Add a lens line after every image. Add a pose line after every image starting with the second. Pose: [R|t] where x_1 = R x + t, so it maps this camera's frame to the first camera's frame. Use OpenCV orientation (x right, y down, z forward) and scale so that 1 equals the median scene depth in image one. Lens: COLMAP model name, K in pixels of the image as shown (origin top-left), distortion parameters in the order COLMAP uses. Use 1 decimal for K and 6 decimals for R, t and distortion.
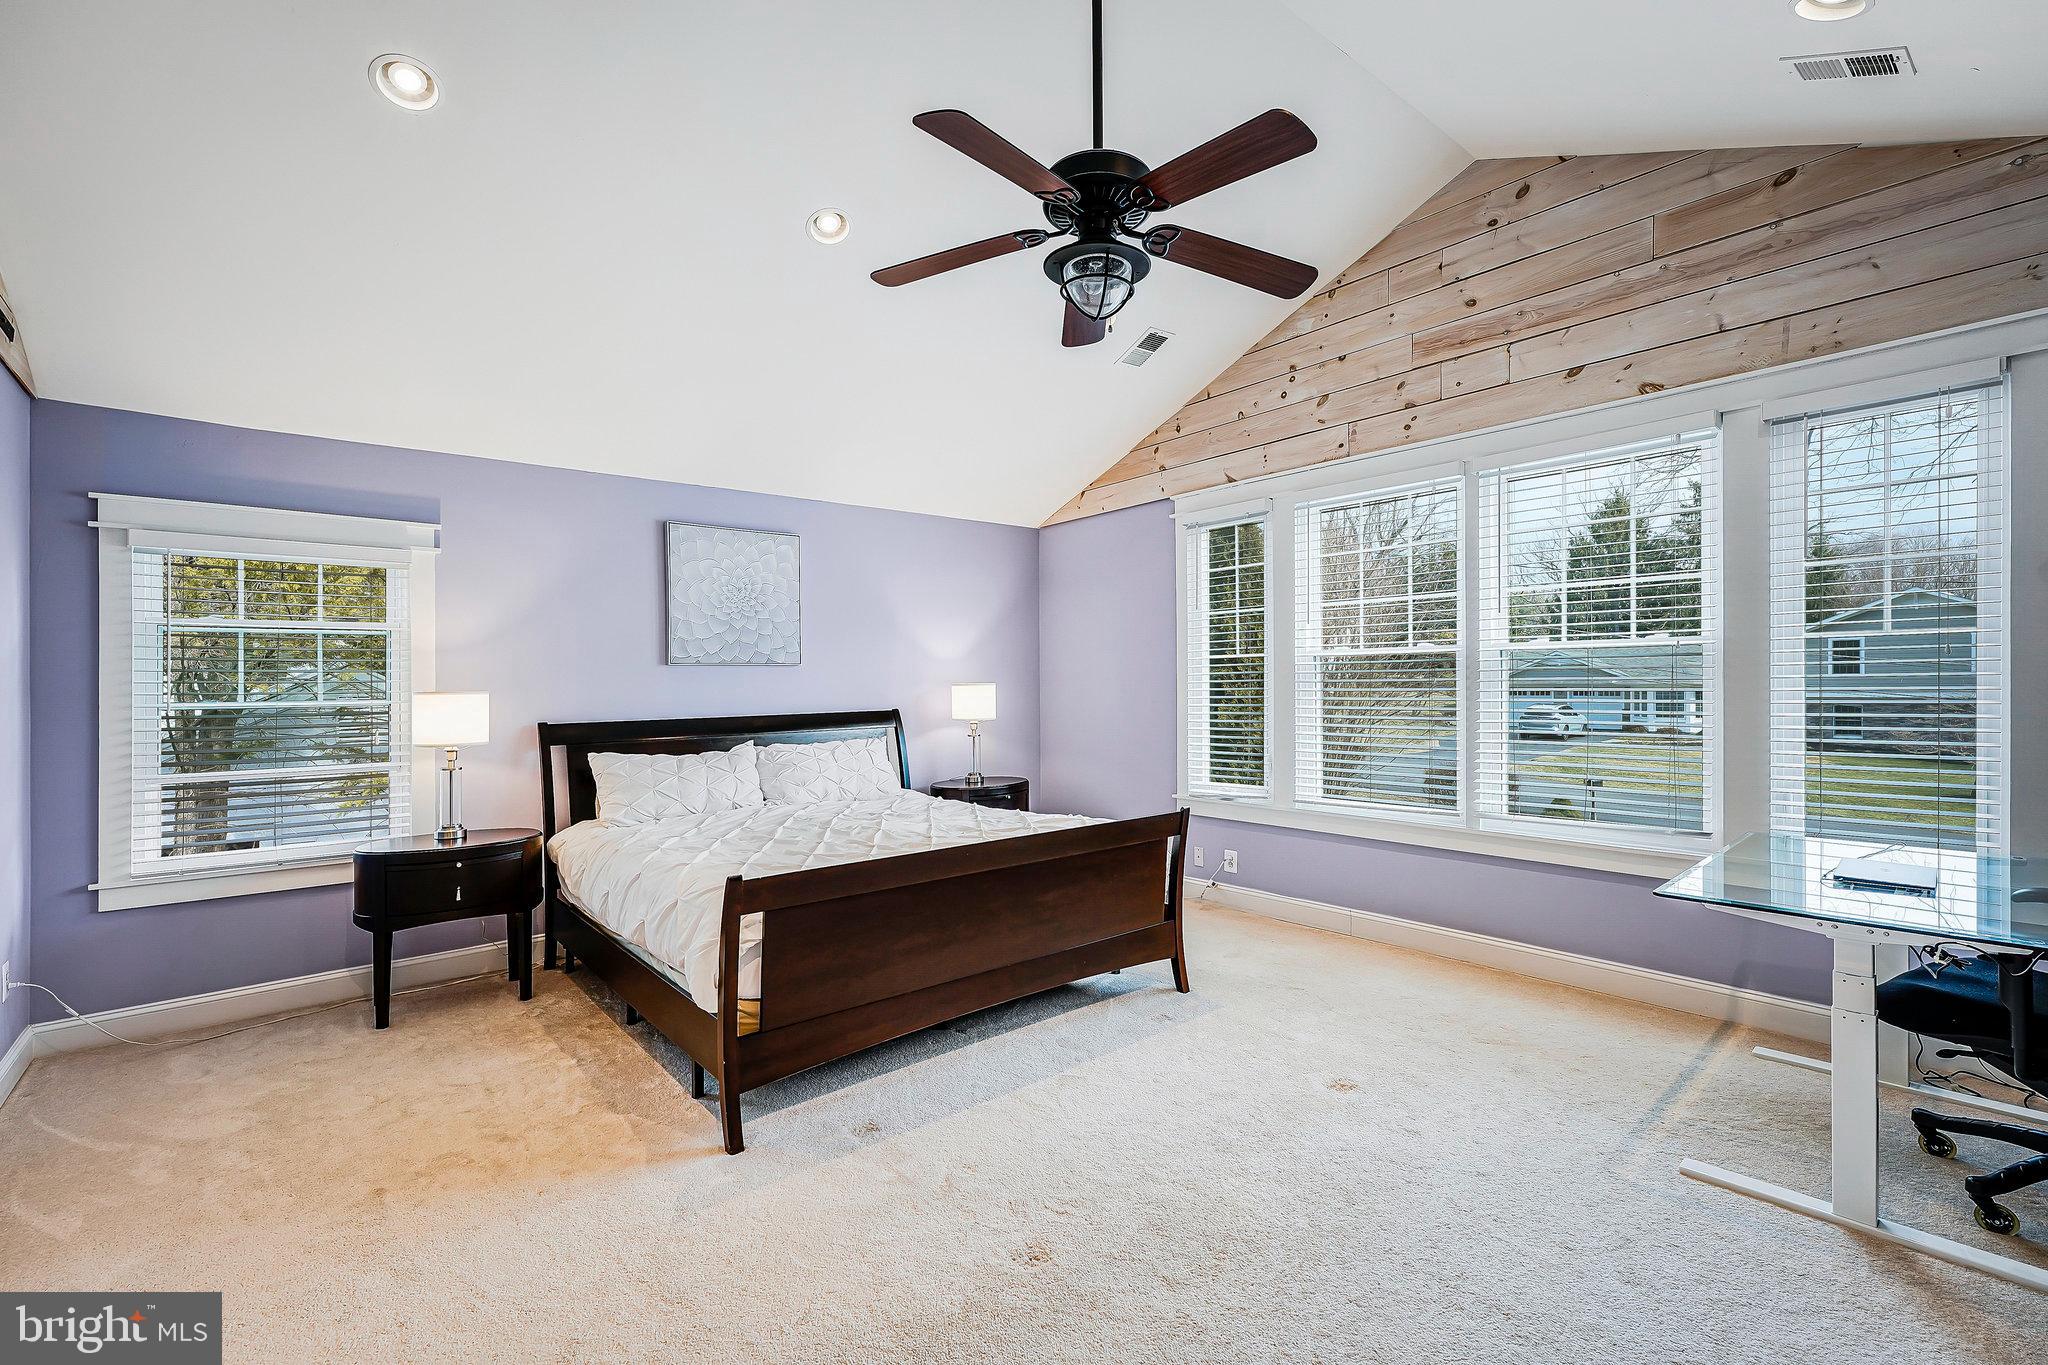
lens RADIAL K [[891.9, 0, 1024.0], [0, 891.9, 682.5], [0, 0, 1]] dist [0.002179, -0.007777]
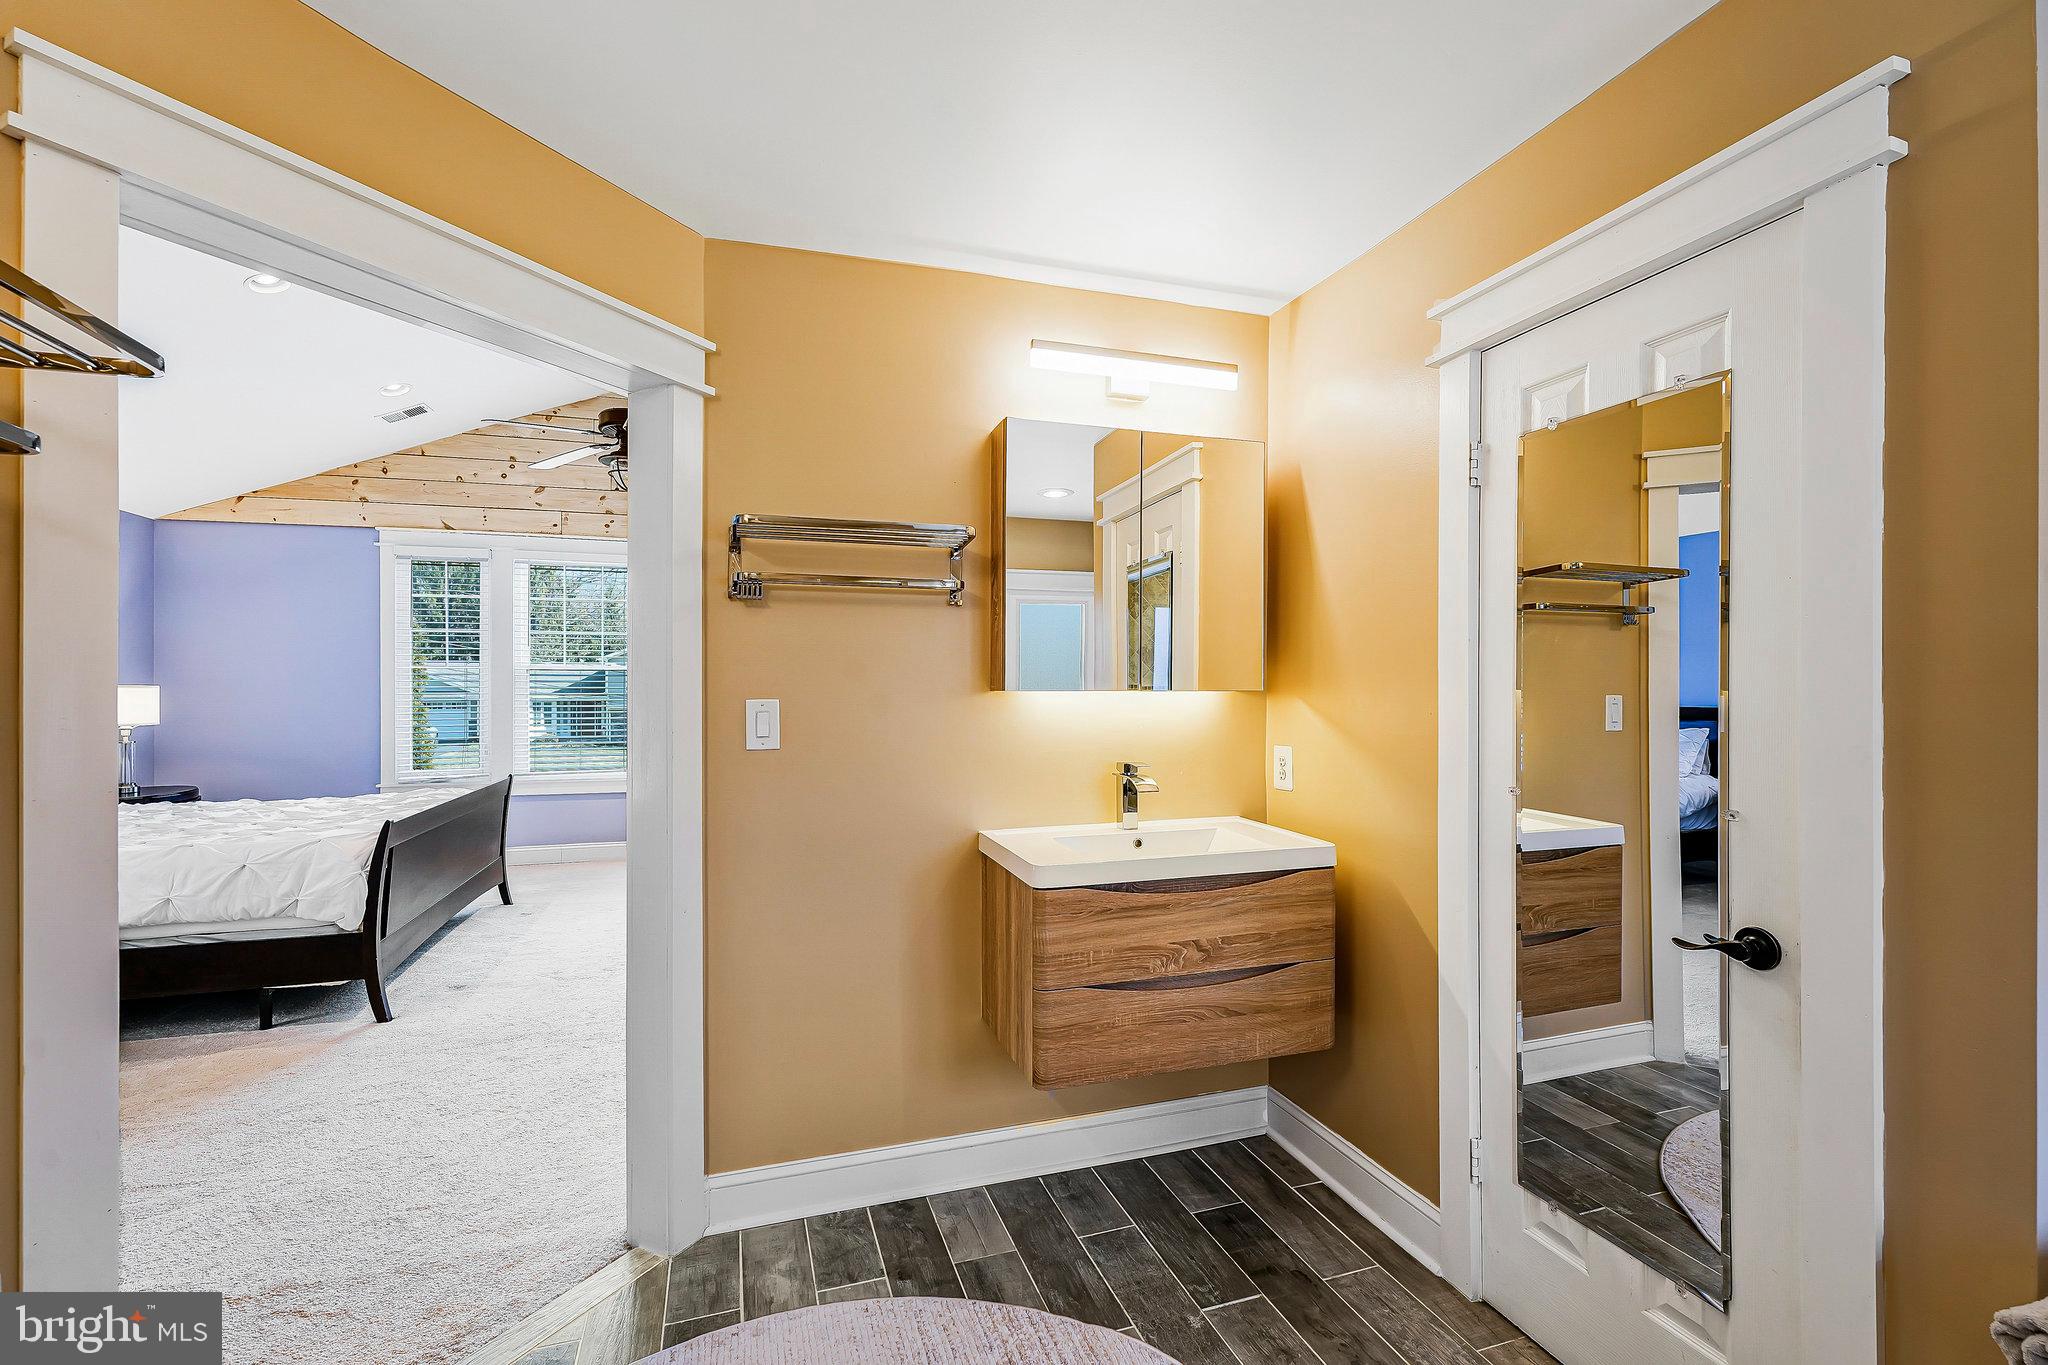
lens RADIAL K [[890.0, 0, 1024.0], [0, 890.0, 682.5], [0, 0, 1]] dist [-0.000941, -0.000074]
pose [[0.374925, 0.016439, 0.926909, -0.670132], [-0.001884, 0.999854, -0.016971, 0.012095], [-0.927053, 0.004617, 0.374902, -0.237320]]
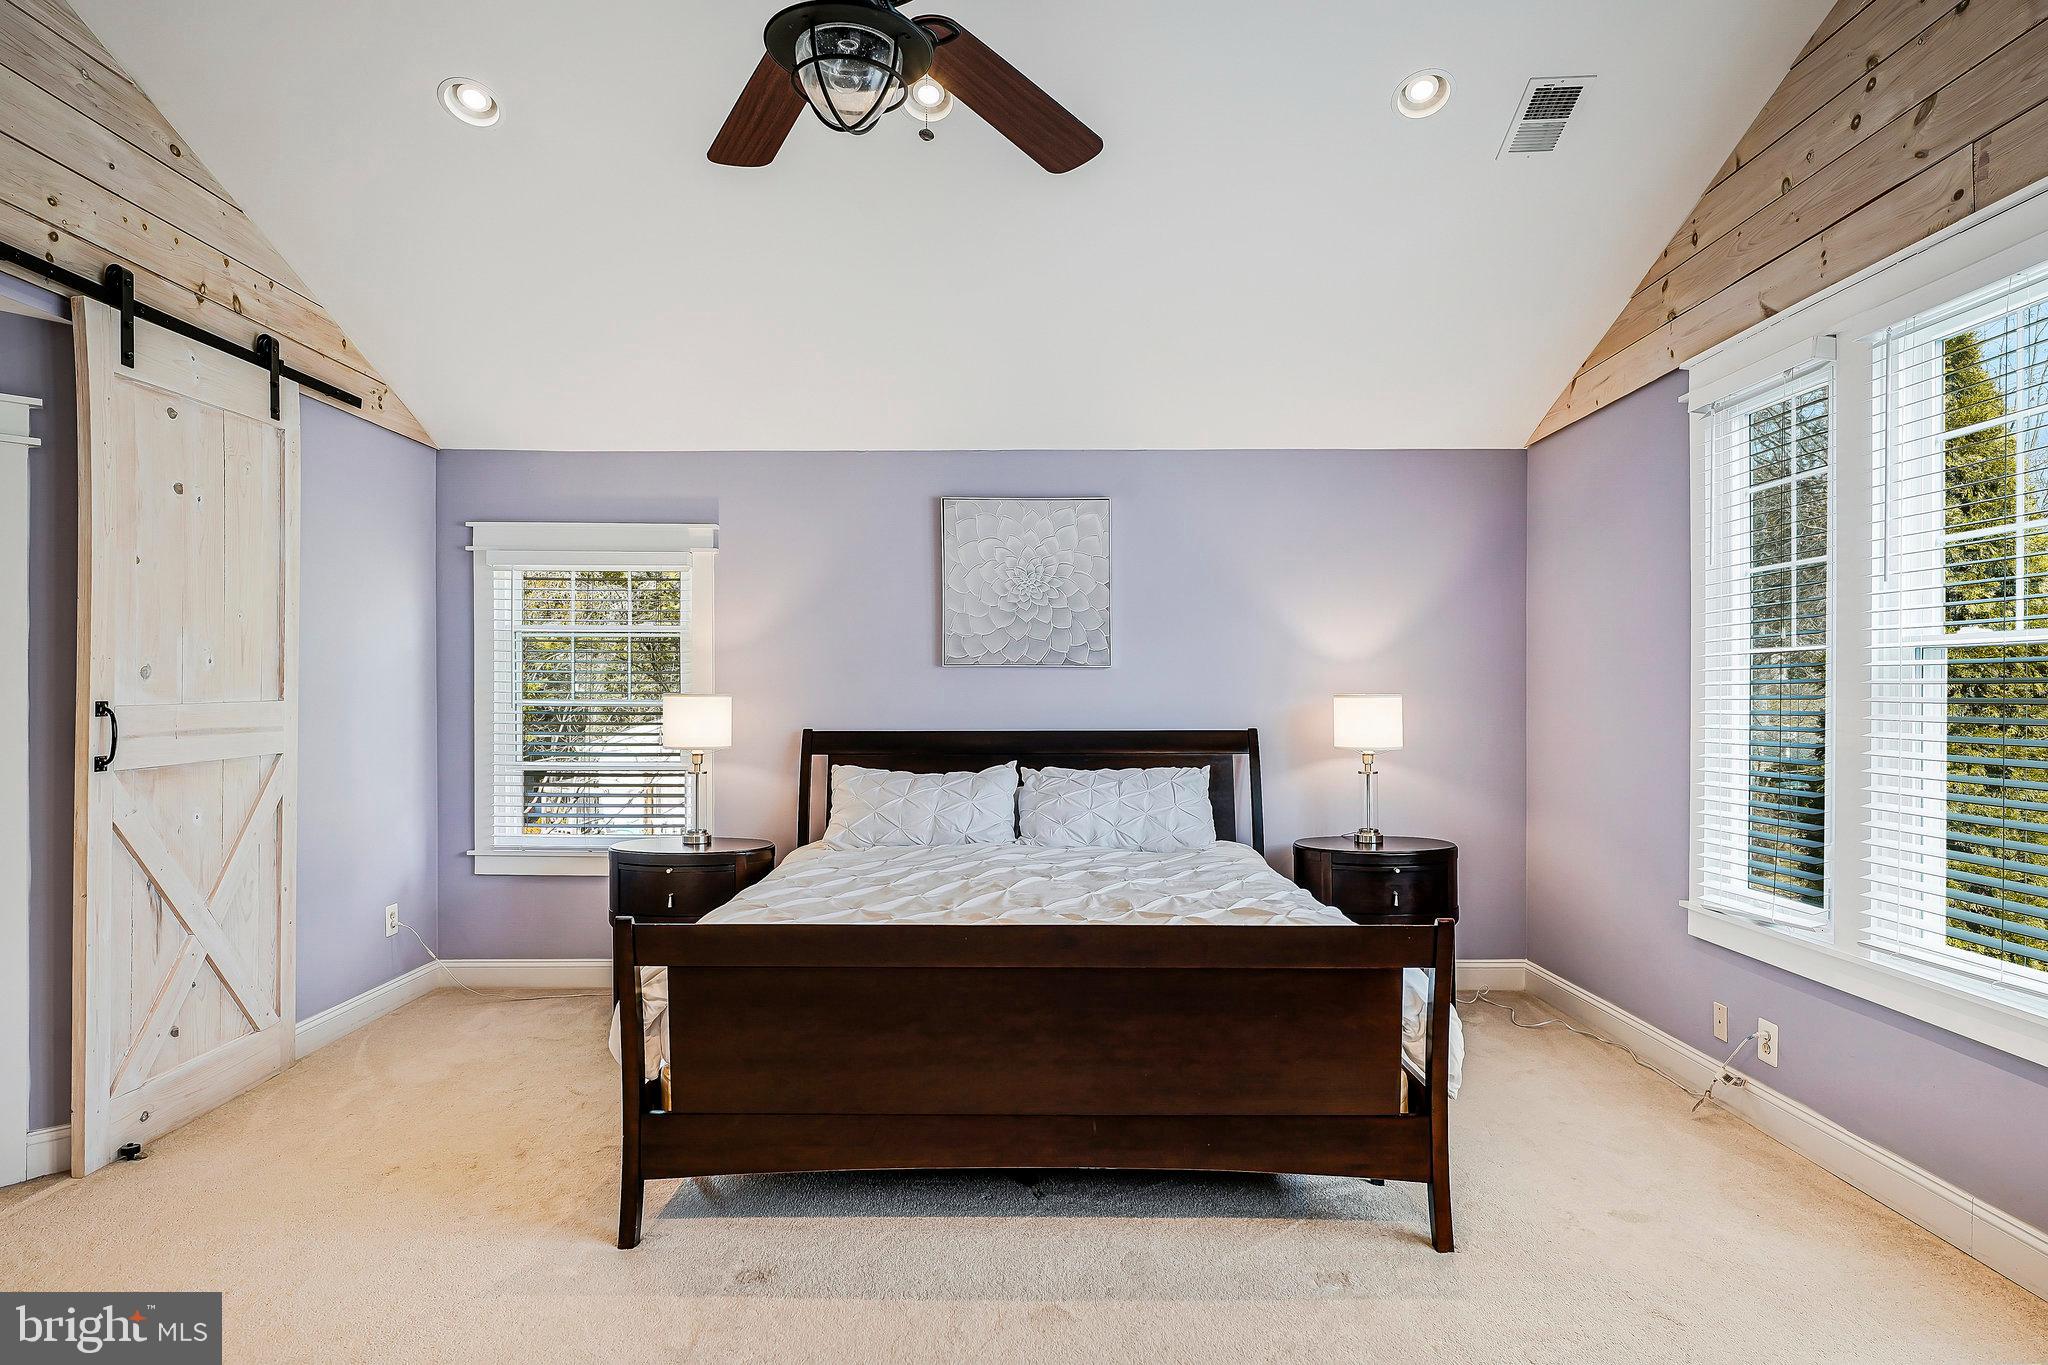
lens RADIAL K [[1123.3, 0, 1024.0], [0, 1123.3, 682.5], [0, 0, 1]] dist [-0.003426, 0.000668]
pose [[0.762359, 0.010123, -0.647076, 0.352288], [-0.012420, 0.999922, 0.001010, -0.006562], [0.647036, 0.007267, 0.762425, 0.234833]]
